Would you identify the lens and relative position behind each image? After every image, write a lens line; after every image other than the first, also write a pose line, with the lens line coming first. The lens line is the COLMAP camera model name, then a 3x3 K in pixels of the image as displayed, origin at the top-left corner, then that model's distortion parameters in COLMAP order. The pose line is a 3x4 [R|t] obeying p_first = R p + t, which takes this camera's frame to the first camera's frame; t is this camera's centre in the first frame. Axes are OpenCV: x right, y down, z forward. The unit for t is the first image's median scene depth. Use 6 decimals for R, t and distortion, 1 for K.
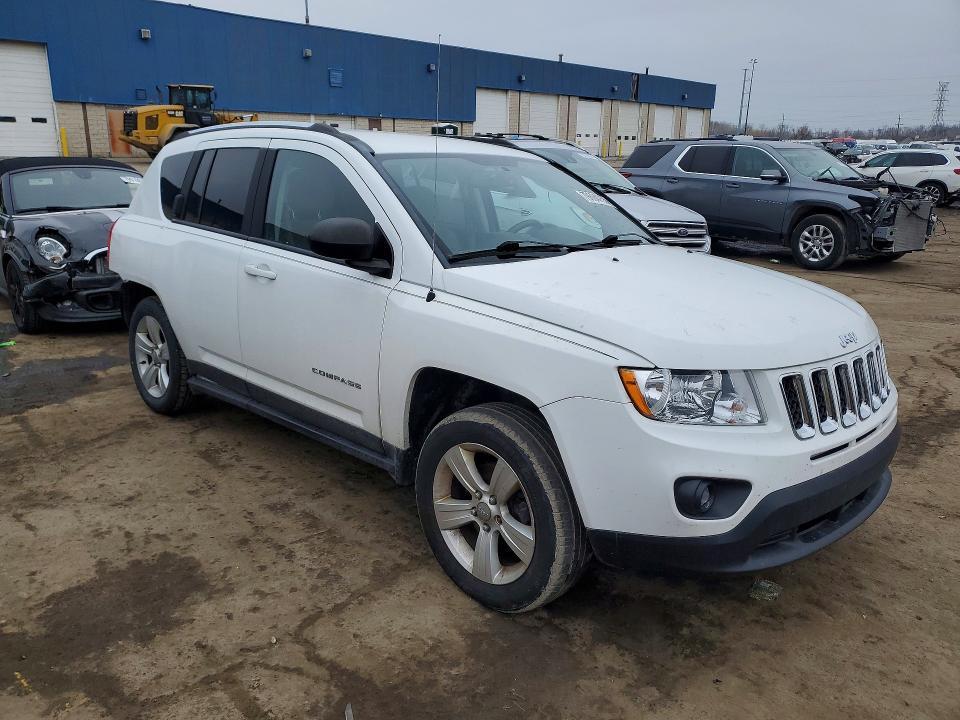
lens RADIAL K [[754.3, 0, 480.0], [0, 754.3, 360.0], [0, 0, 1]] dist [-0.003551, 0.045946]
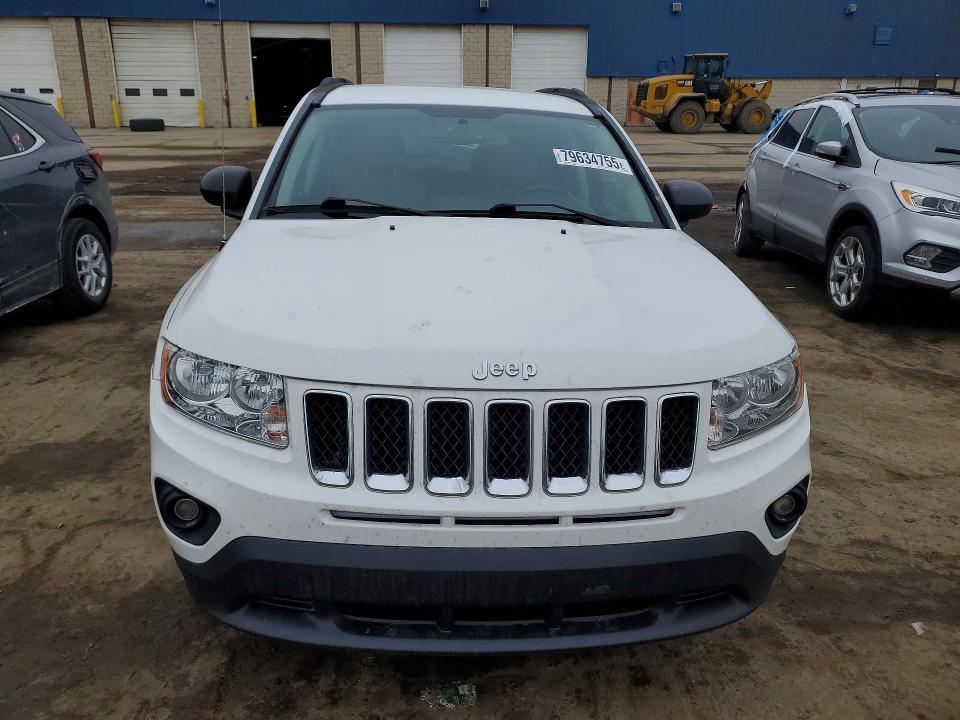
lens RADIAL K [[754.3, 0, 480.0], [0, 754.3, 360.0], [0, 0, 1]] dist [-0.003551, 0.045946]
pose [[0.764163, 0.193312, -0.615374, 0.625504], [-0.172042, 0.980557, 0.094390, -0.068578], [0.621656, 0.033741, 0.782563, 0.343128]]
